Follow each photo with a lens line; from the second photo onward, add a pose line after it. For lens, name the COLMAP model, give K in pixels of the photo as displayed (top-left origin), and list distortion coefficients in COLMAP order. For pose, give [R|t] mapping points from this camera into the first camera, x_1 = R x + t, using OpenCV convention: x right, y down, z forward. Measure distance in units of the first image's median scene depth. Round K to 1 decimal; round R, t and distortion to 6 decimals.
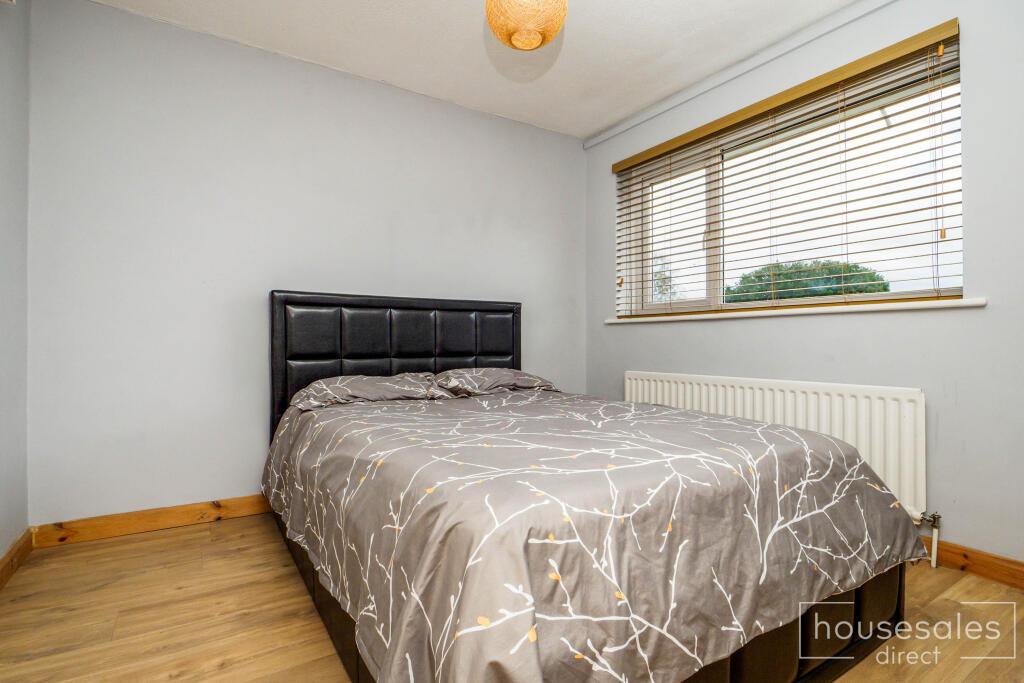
lens RADIAL K [[497.6, 0, 512.0], [0, 497.6, 341.5], [0, 0, 1]] dist [-0.000843, -0.000070]
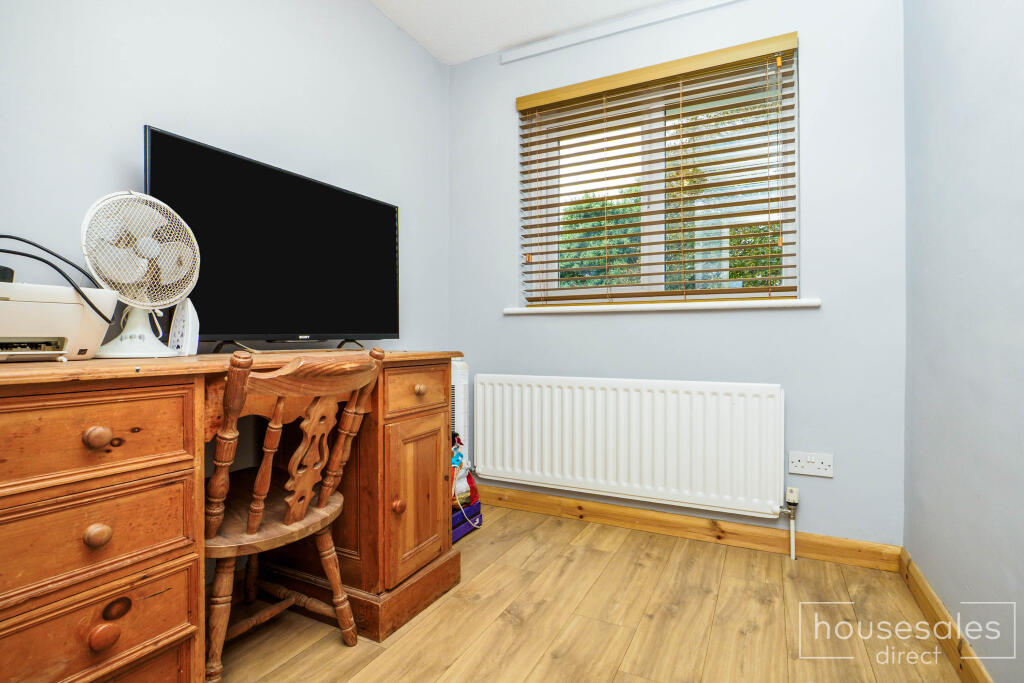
lens RADIAL K [[525.8, 0, 512.0], [0, 525.8, 341.5], [0, 0, 1]] dist [0.054290, 0.000191]
pose [[0.859288, 0.002494, 0.511486, -0.207580], [-0.007440, 0.999943, 0.007622, -0.000101], [-0.511438, -0.010355, 0.859258, 0.313256]]
